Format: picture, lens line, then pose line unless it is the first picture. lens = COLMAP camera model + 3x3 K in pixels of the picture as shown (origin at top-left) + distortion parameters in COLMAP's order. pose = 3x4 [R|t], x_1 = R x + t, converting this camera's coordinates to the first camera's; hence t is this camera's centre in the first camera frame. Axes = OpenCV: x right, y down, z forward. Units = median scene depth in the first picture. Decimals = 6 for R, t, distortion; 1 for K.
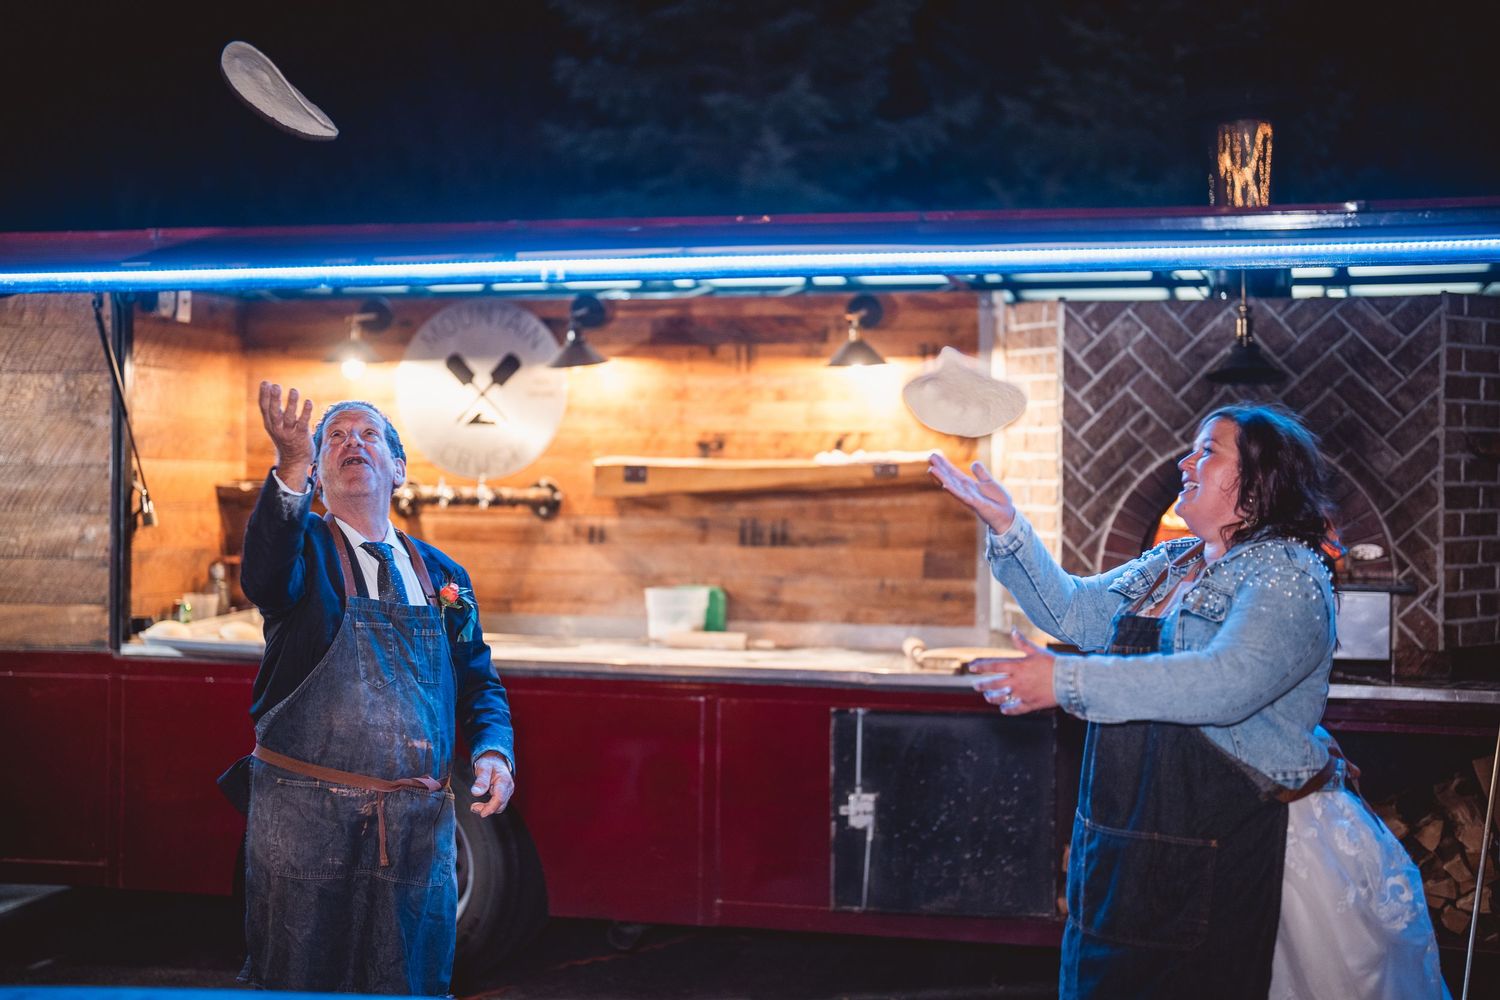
lens RADIAL K [[2075.0, 0, 750.0], [0, 2075.0, 500.0], [0, 0, 1]] dist [-0.150384, 1.091353]
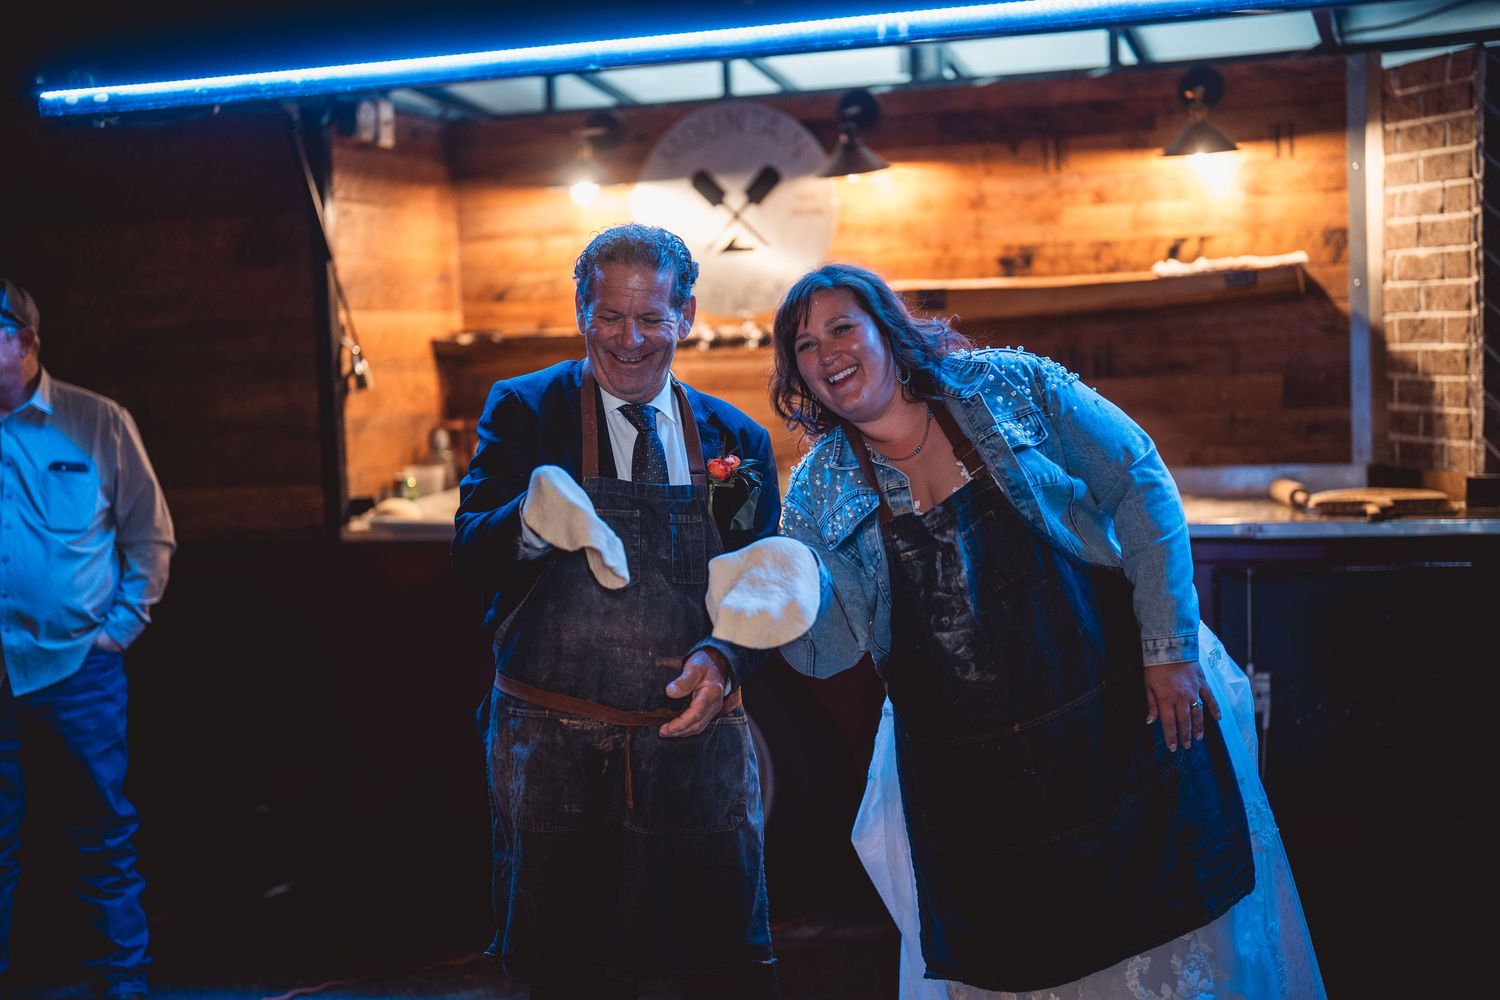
lens RADIAL K [[2075.0, 0, 750.0], [0, 2075.0, 500.0], [0, 0, 1]] dist [-0.150384, 1.091353]
pose [[0.996834, -0.044533, -0.065874, -0.077908], [0.048970, 0.996527, 0.067350, 0.008400], [0.062646, -0.070363, 0.995552, 0.159133]]
